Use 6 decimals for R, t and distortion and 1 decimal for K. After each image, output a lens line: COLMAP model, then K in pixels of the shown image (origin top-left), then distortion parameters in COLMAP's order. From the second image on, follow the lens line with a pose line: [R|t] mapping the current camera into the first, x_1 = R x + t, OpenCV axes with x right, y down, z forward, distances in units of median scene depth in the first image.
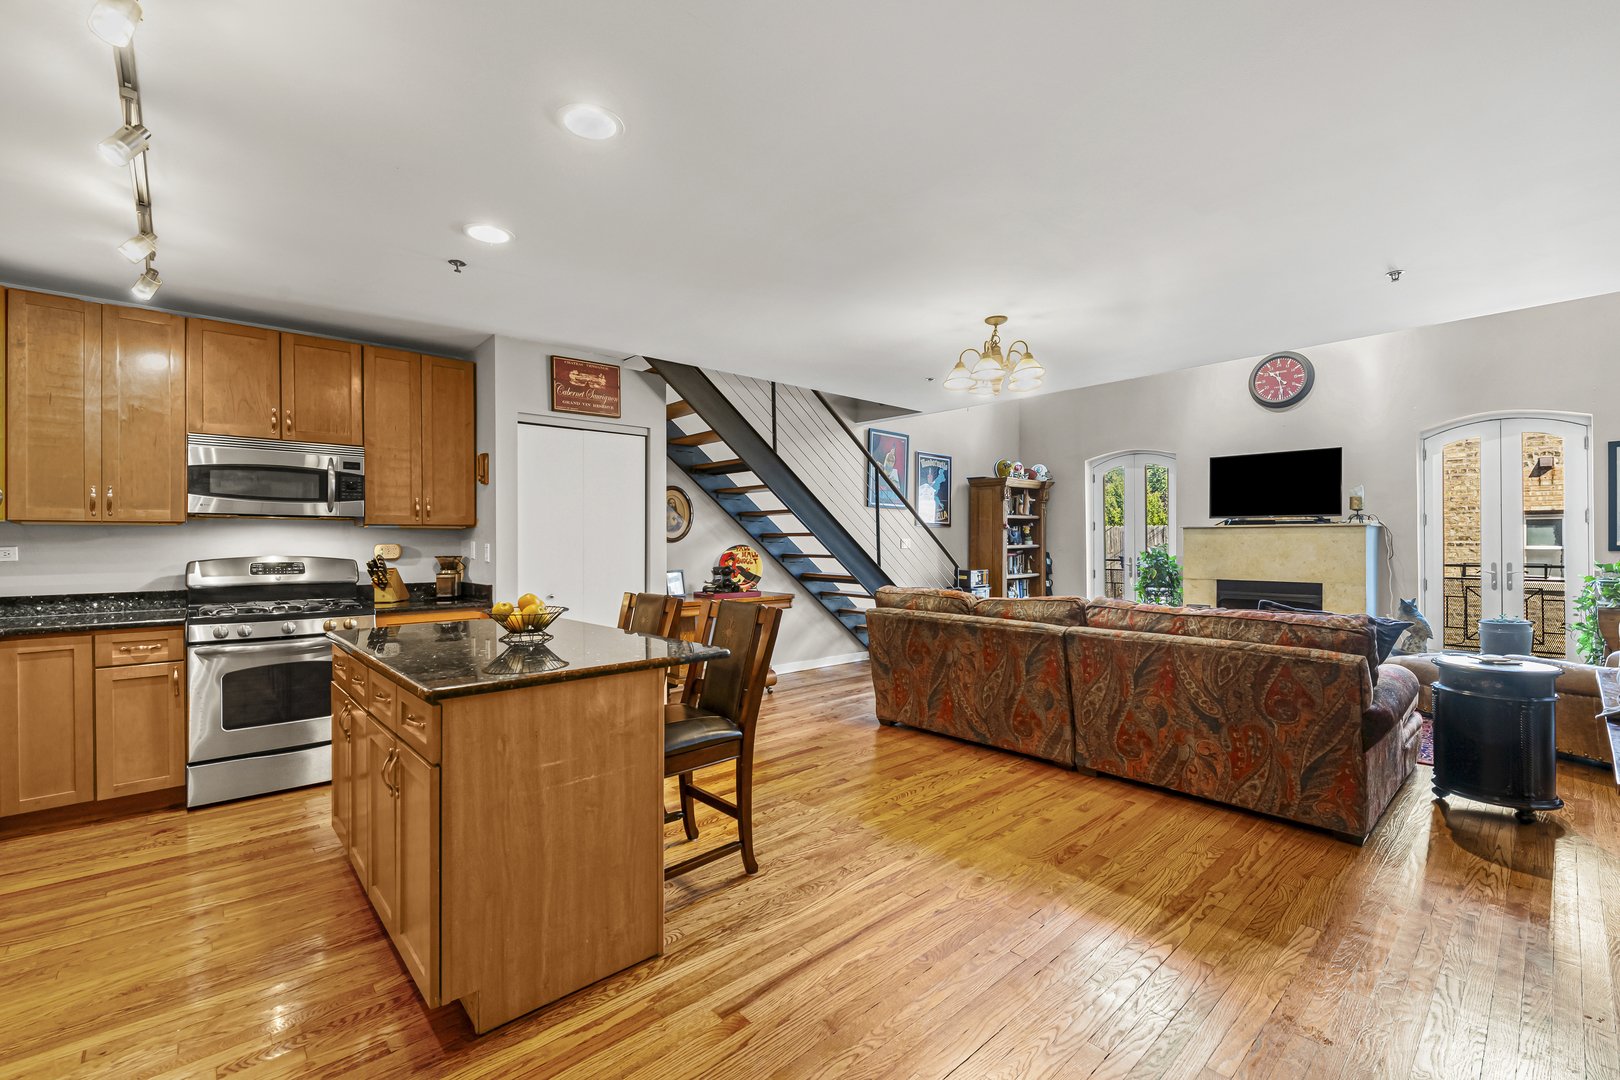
lens RADIAL K [[679.6, 0, 810.0], [0, 679.6, 540.0], [0, 0, 1]] dist [0.001311, -0.003414]
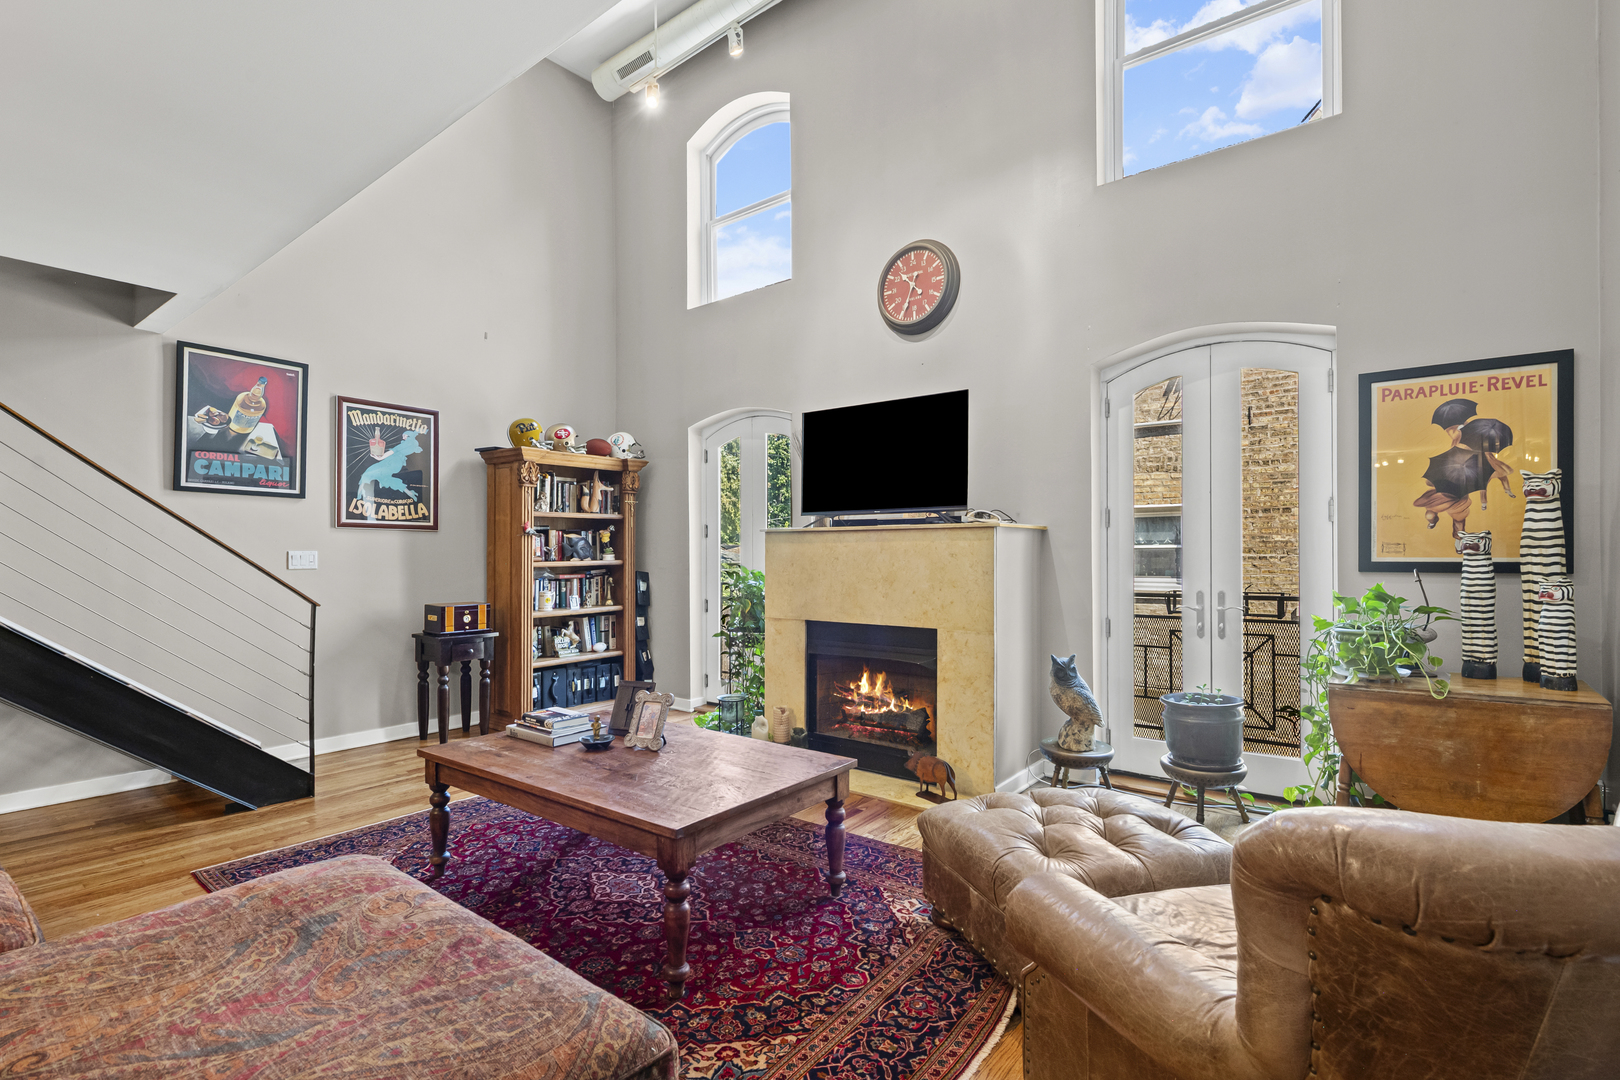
lens RADIAL K [[749.0, 0, 801.5], [0, 749.0, 553.8], [0, 0, 1]] dist [0.000827, -0.000497]
pose [[0.986018, -0.001579, 0.166630, 0.412277], [0.001299, 0.999998, 0.001788, -0.000118], [-0.166632, -0.001547, 0.986018, 0.309121]]
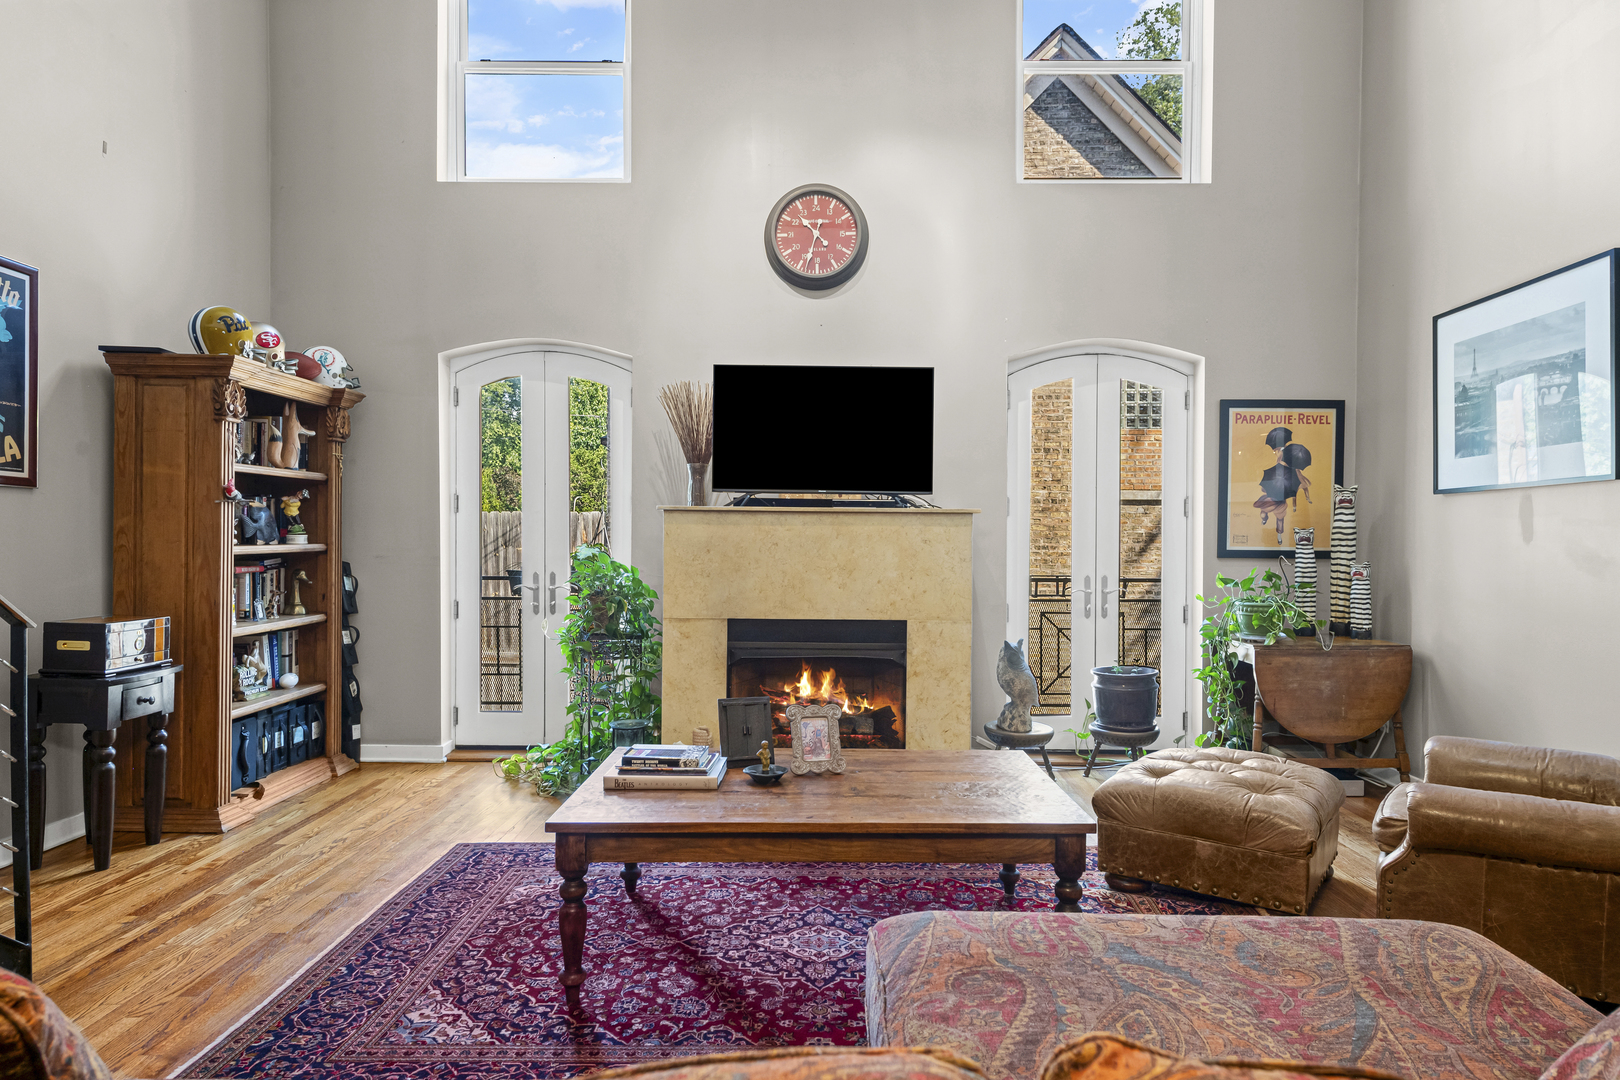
lens RADIAL K [[945.7, 0, 823.7], [0, 945.7, 551.8], [0, 0, 1]] dist [0.021970, -0.014875]
pose [[0.677966, -0.001685, 0.735091, 0.128898], [-0.010396, 0.999875, 0.011880, 0.001706], [-0.735020, -0.015696, 0.677864, 0.419997]]
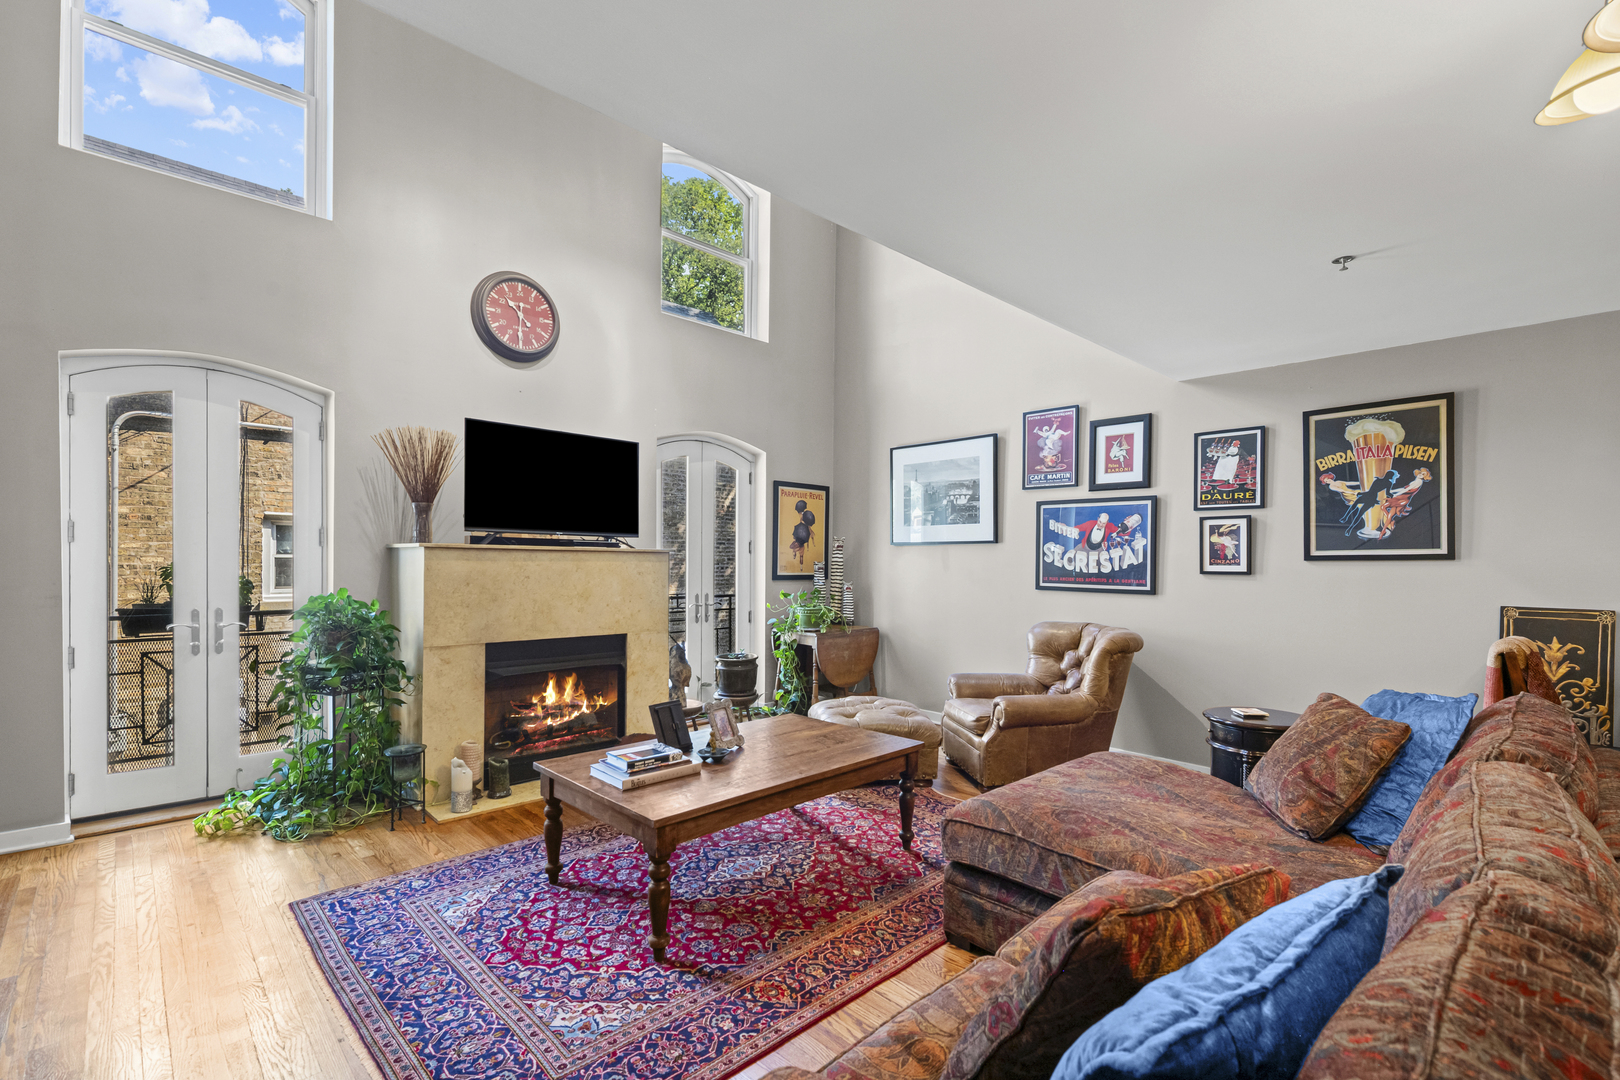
lens RADIAL K [[722.9, 0, 810.6], [0, 722.9, 565.5], [0, 0, 1]] dist [-0.000186, -0.000165]
pose [[-0.027271, -0.005402, 0.999613, 0.007586], [-0.012829, 0.999905, 0.005054, -0.009227], [-0.999546, -0.012686, -0.027338, 0.637662]]
